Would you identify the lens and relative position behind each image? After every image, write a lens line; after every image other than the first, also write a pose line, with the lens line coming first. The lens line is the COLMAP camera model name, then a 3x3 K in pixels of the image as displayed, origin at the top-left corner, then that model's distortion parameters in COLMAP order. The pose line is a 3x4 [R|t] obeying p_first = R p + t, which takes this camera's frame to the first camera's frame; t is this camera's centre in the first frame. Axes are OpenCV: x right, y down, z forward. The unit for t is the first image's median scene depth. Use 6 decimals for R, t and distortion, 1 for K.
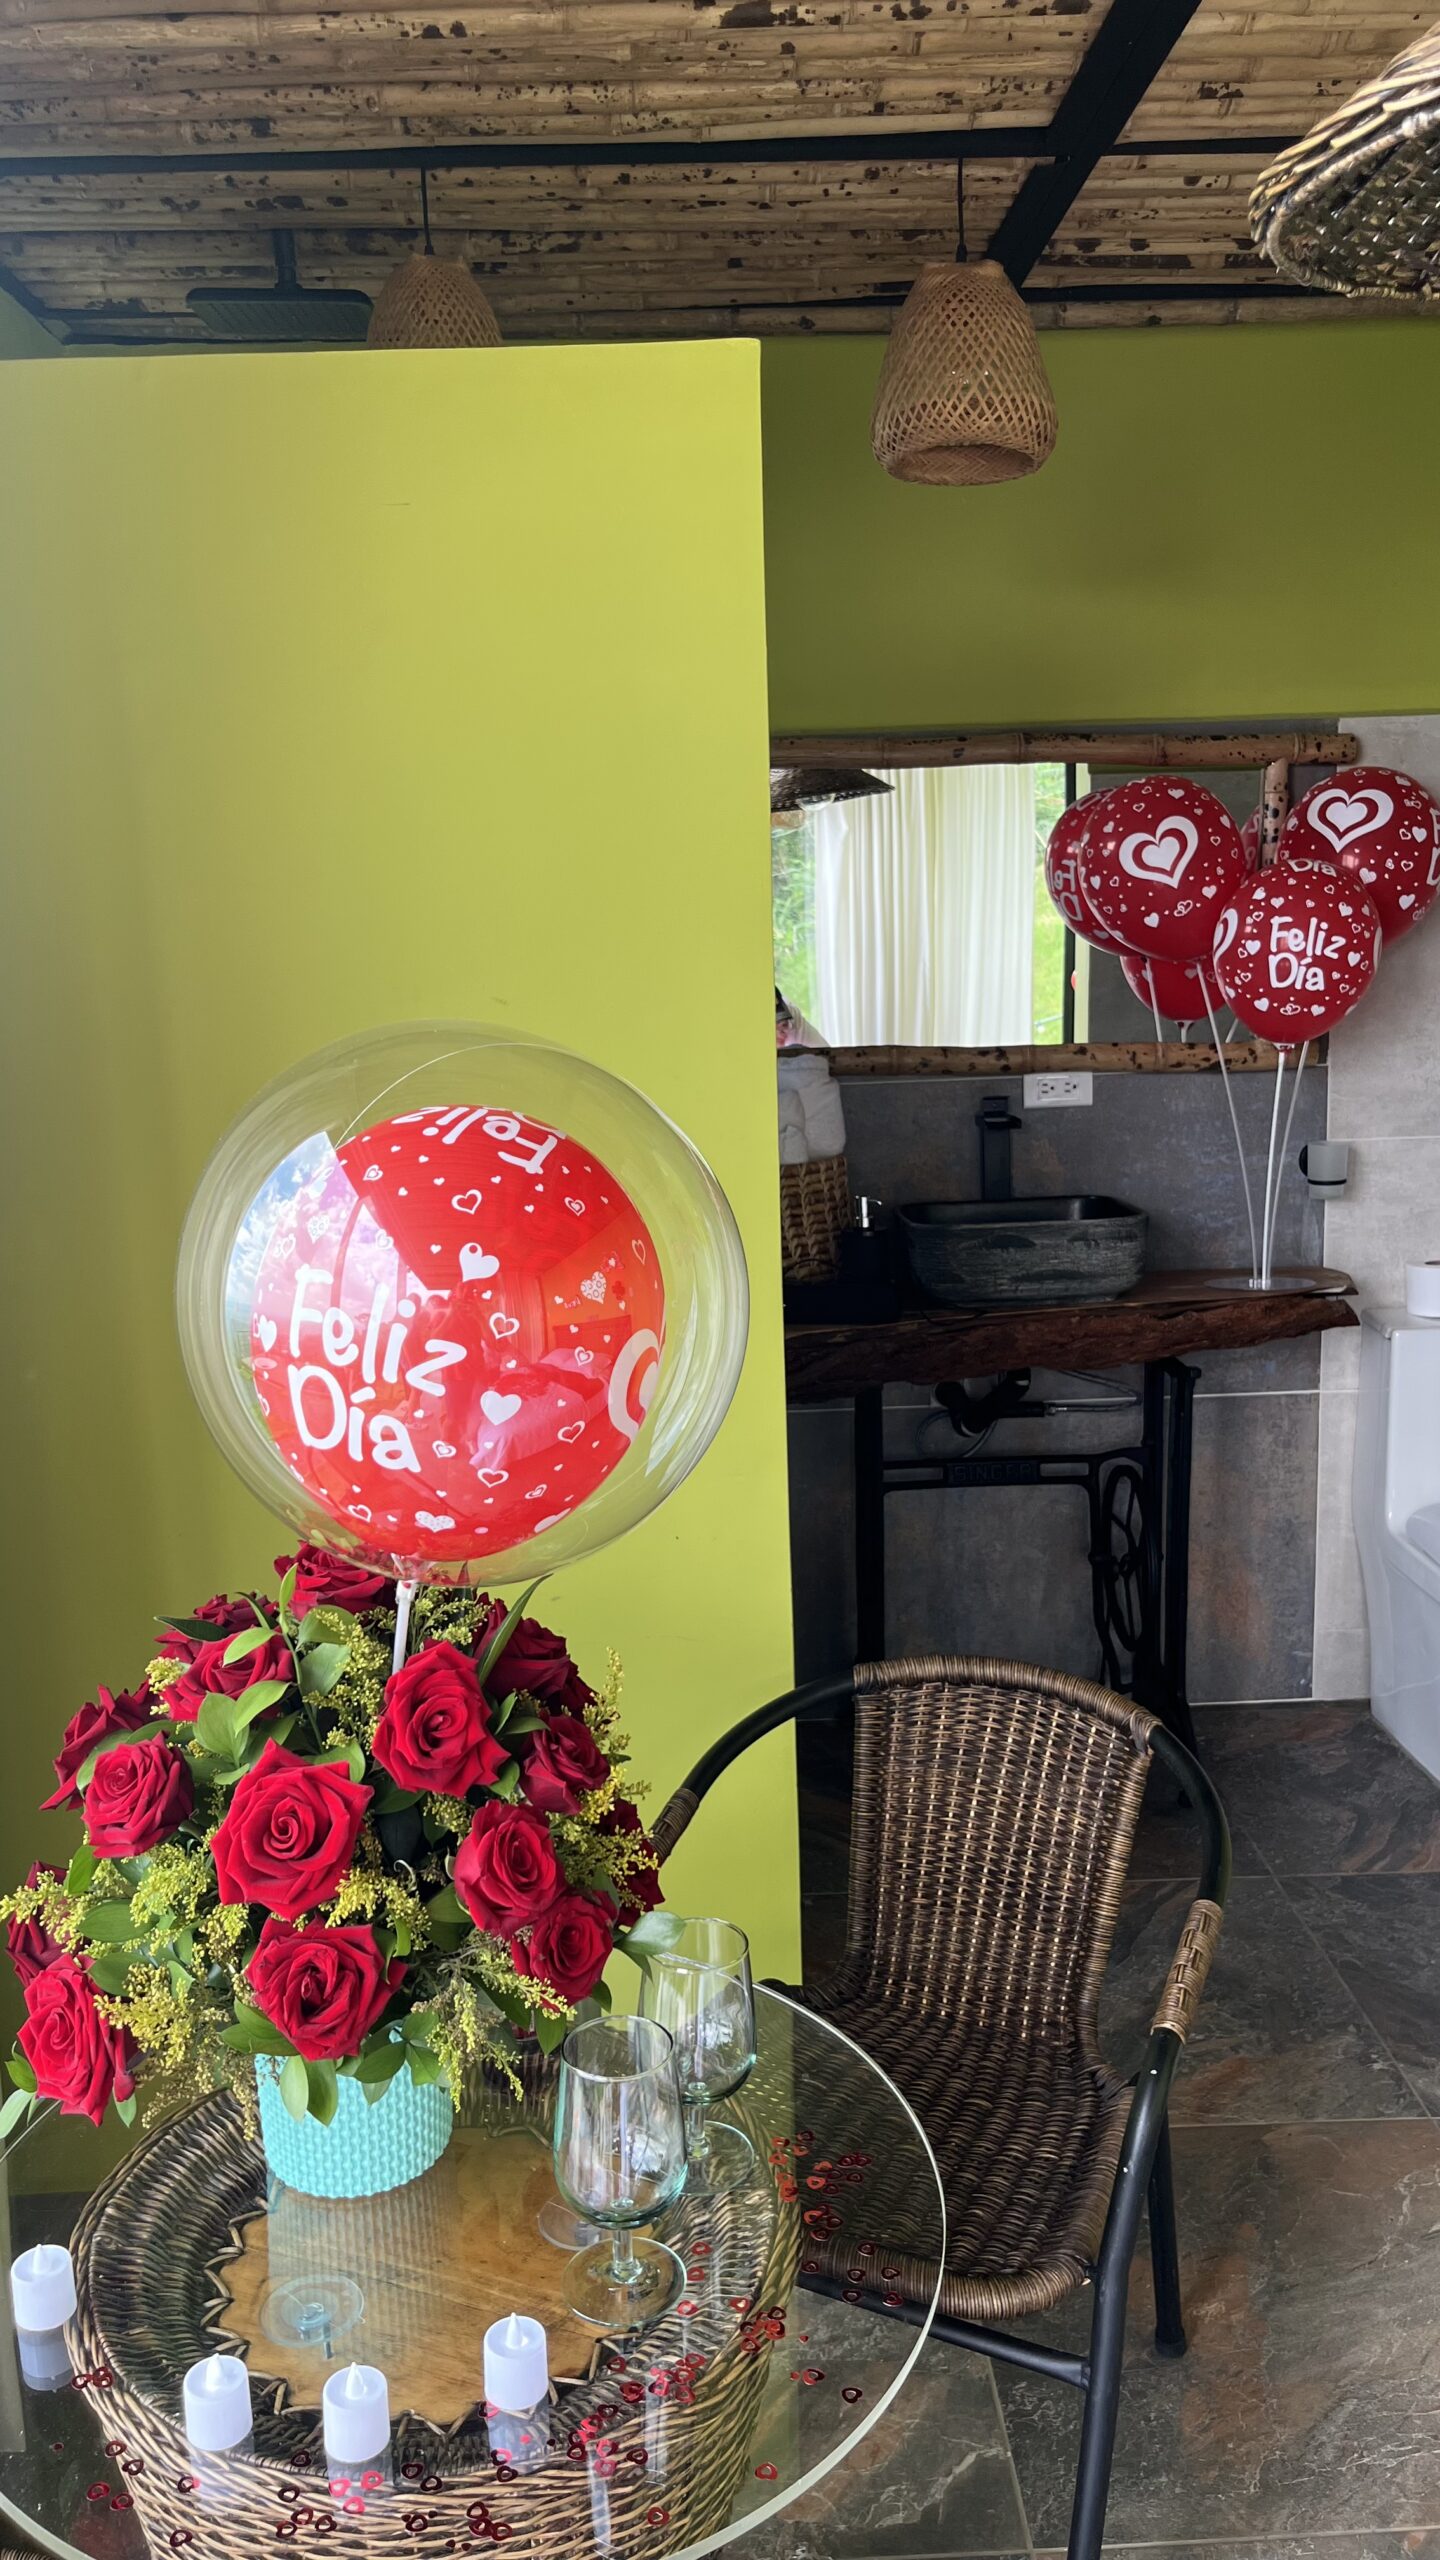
lens RADIAL K [[1907.0, 0, 720.0], [0, 1907.0, 1280.0], [0, 0, 1]] dist [0.059179, -0.083199]
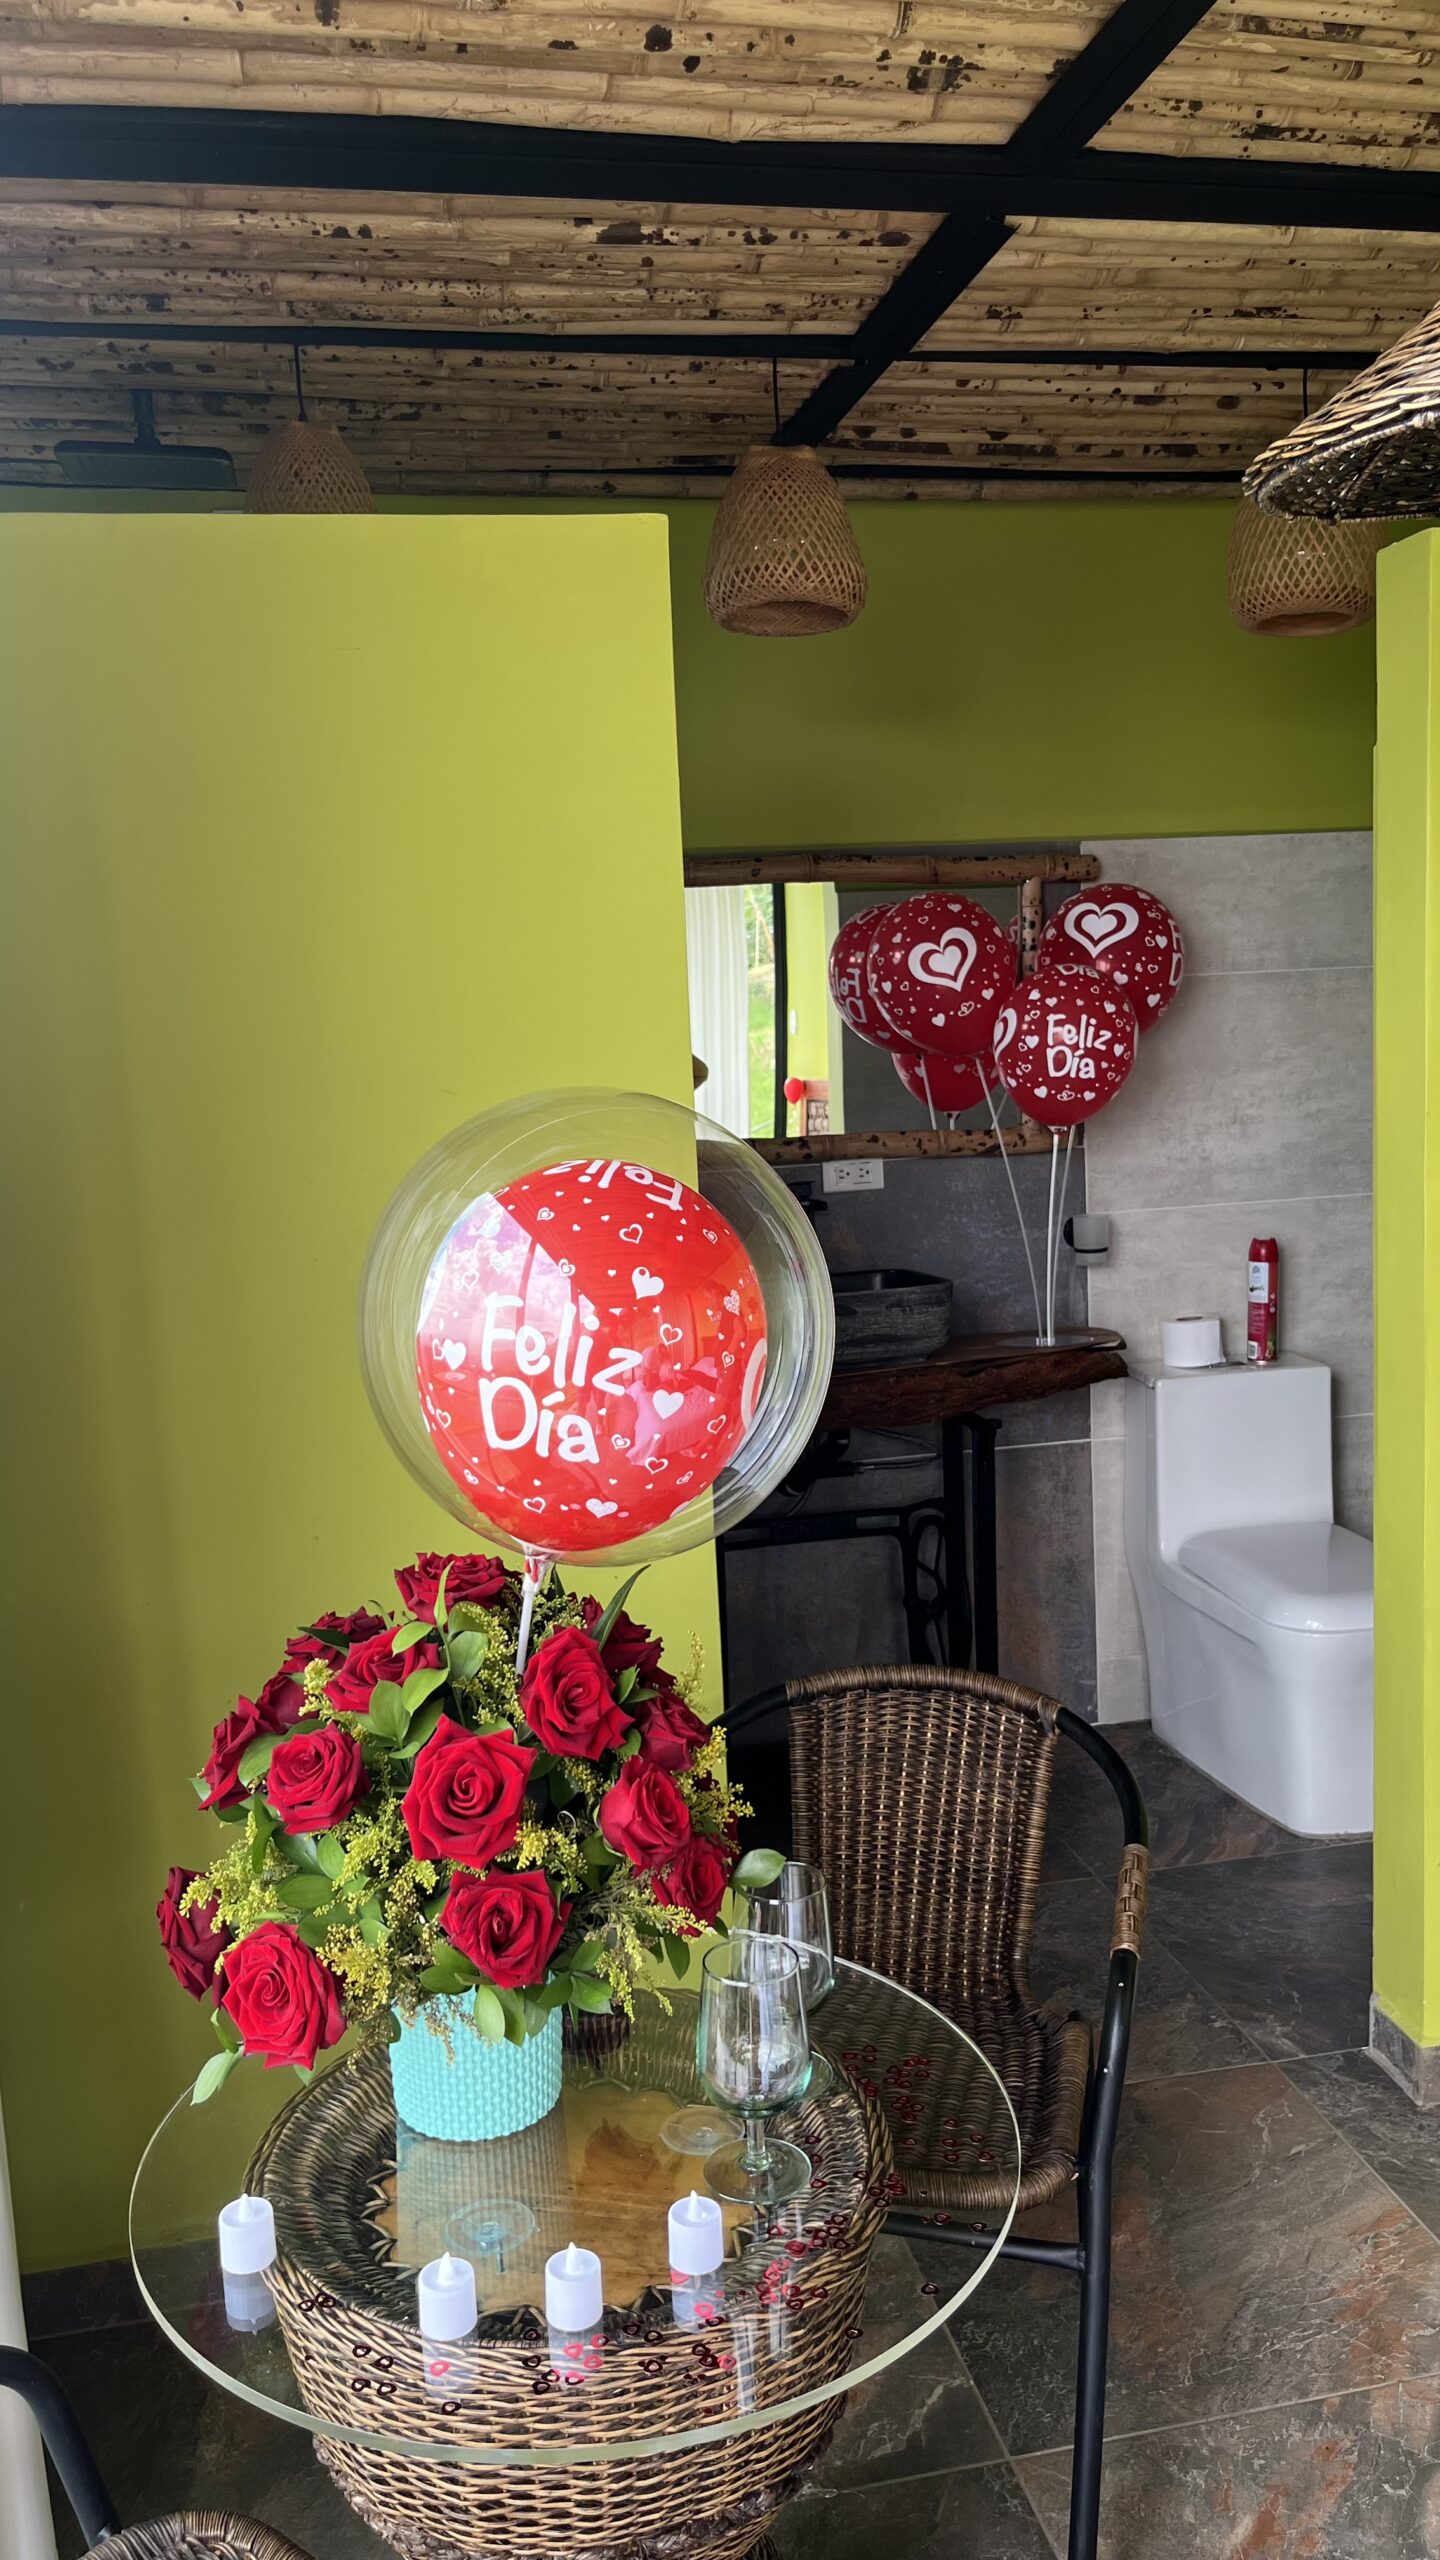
lens RADIAL K [[1891.7, 0, 720.0], [0, 1891.7, 1280.0], [0, 0, 1]] dist [0.041033, -0.041995]
pose [[0.985385, -0.036836, 0.166310, -0.131450], [0.046472, 0.997436, -0.054423, 0.026232], [-0.163879, 0.061357, 0.984571, -0.082881]]
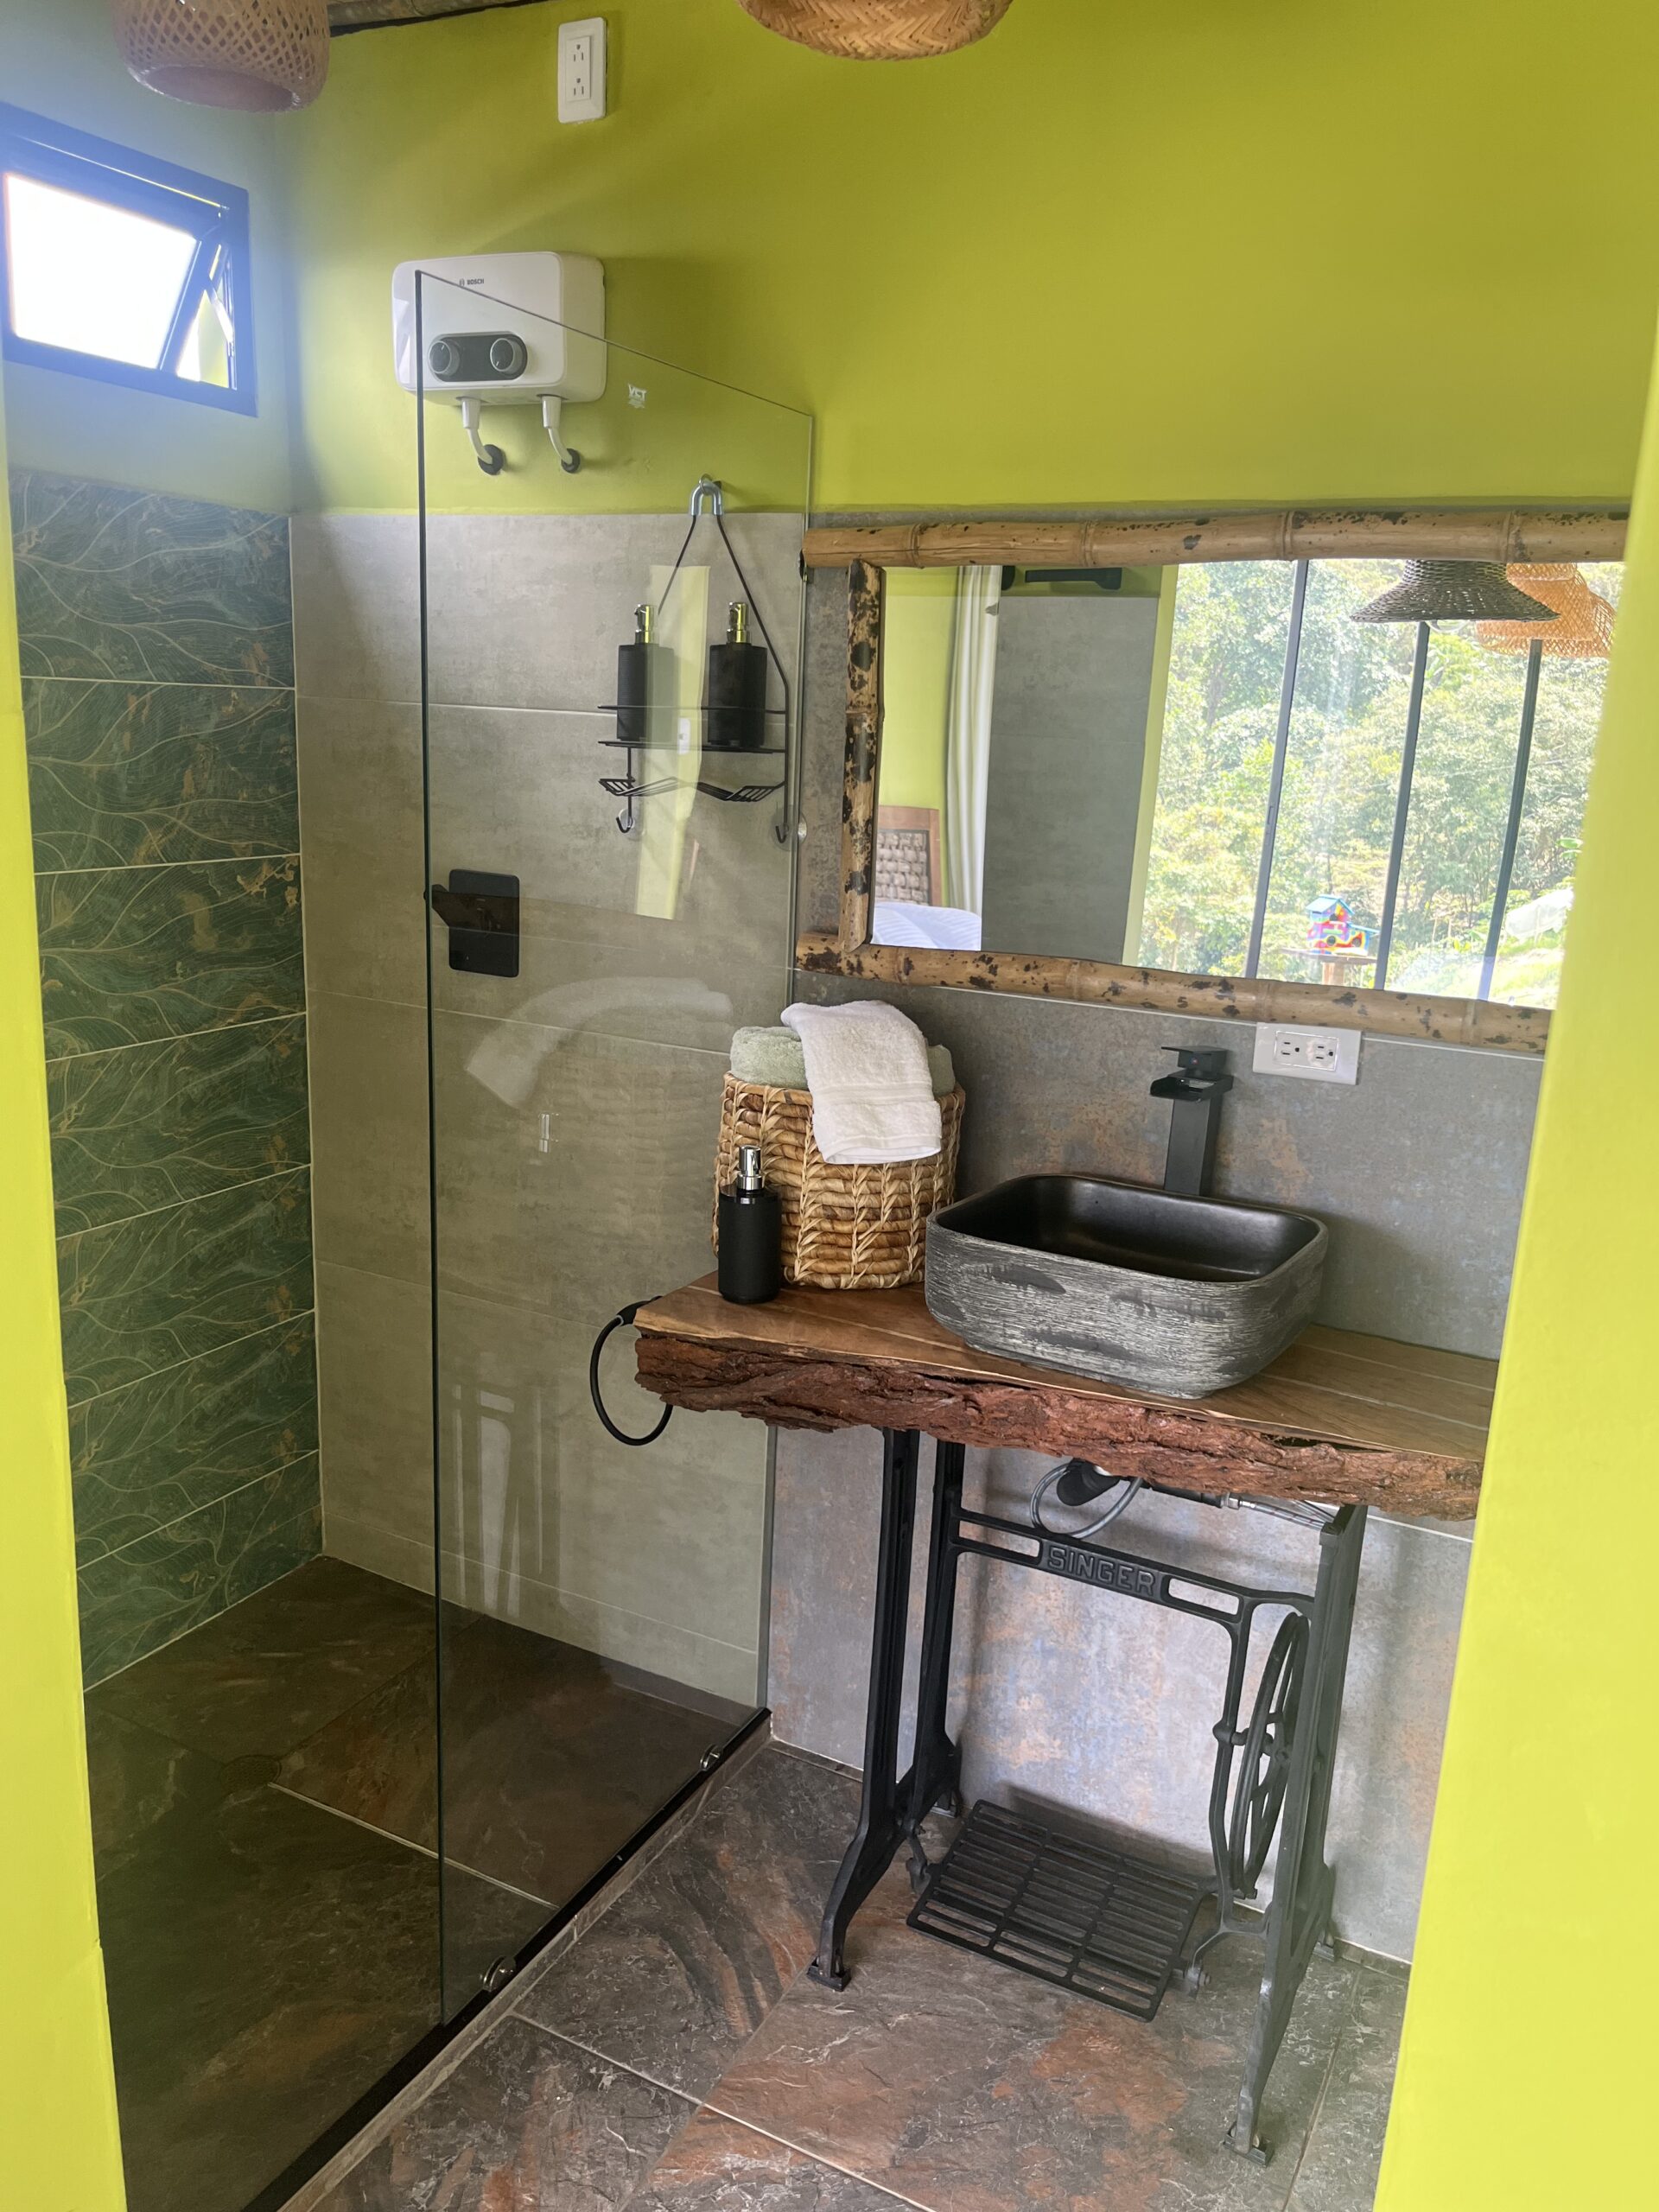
lens RADIAL K [[1658.7, 0, 829.5], [0, 1658.7, 1106.0], [0, 0, 1]] dist [0.002958, 0.001636]
pose [[0.870577, 0.187424, -0.454937, 0.485060], [-0.170694, 0.982231, 0.078013, -0.158400], [0.461475, 0.009739, 0.887100, 0.647959]]
